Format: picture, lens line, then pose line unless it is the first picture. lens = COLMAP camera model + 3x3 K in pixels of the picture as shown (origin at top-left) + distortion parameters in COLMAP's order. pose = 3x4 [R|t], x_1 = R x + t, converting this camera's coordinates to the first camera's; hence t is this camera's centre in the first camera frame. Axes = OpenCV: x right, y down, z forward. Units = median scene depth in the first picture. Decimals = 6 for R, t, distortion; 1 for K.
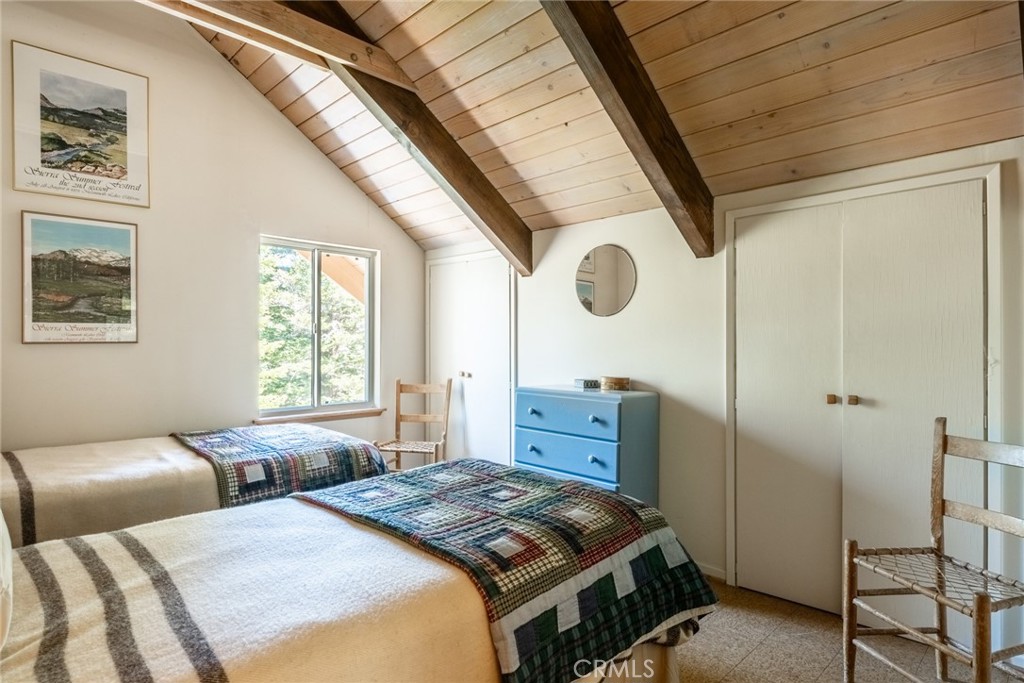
lens RADIAL K [[539.4, 0, 515.6], [0, 539.4, 338.2], [0, 0, 1]] dist [-0.003414, -0.000522]
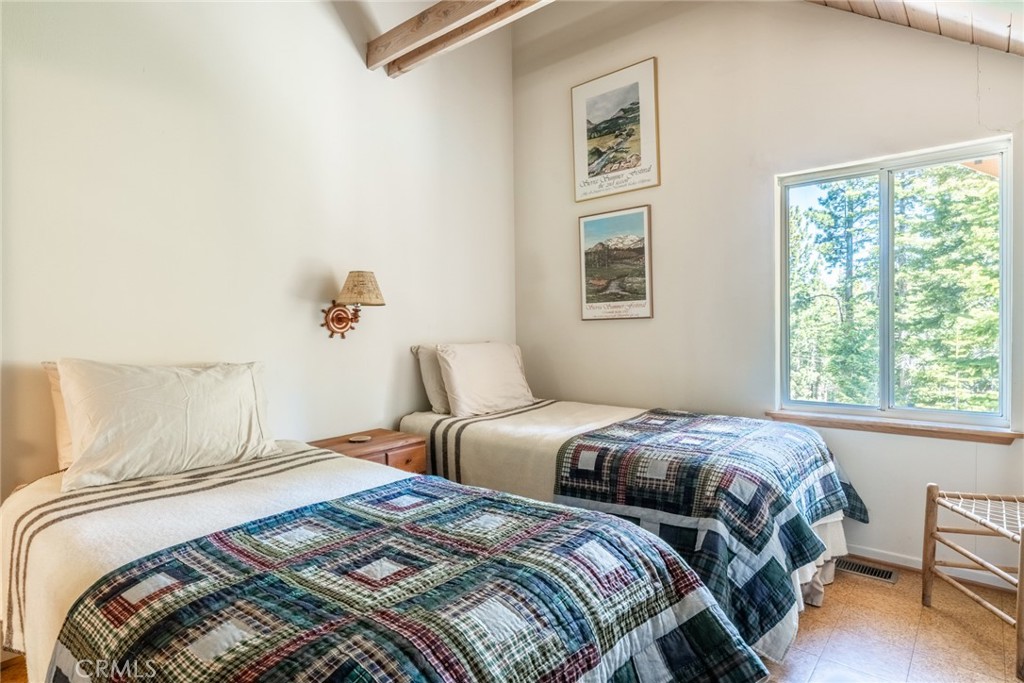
lens RADIAL K [[552.6, 0, 512.9], [0, 552.6, 335.1], [0, 0, 1]] dist [-0.003024, -0.000678]
pose [[0.079145, 0.019968, -0.996663, 0.383679], [0.028299, 0.999351, 0.022269, 0.011187], [0.996461, -0.029967, 0.078529, 0.705275]]
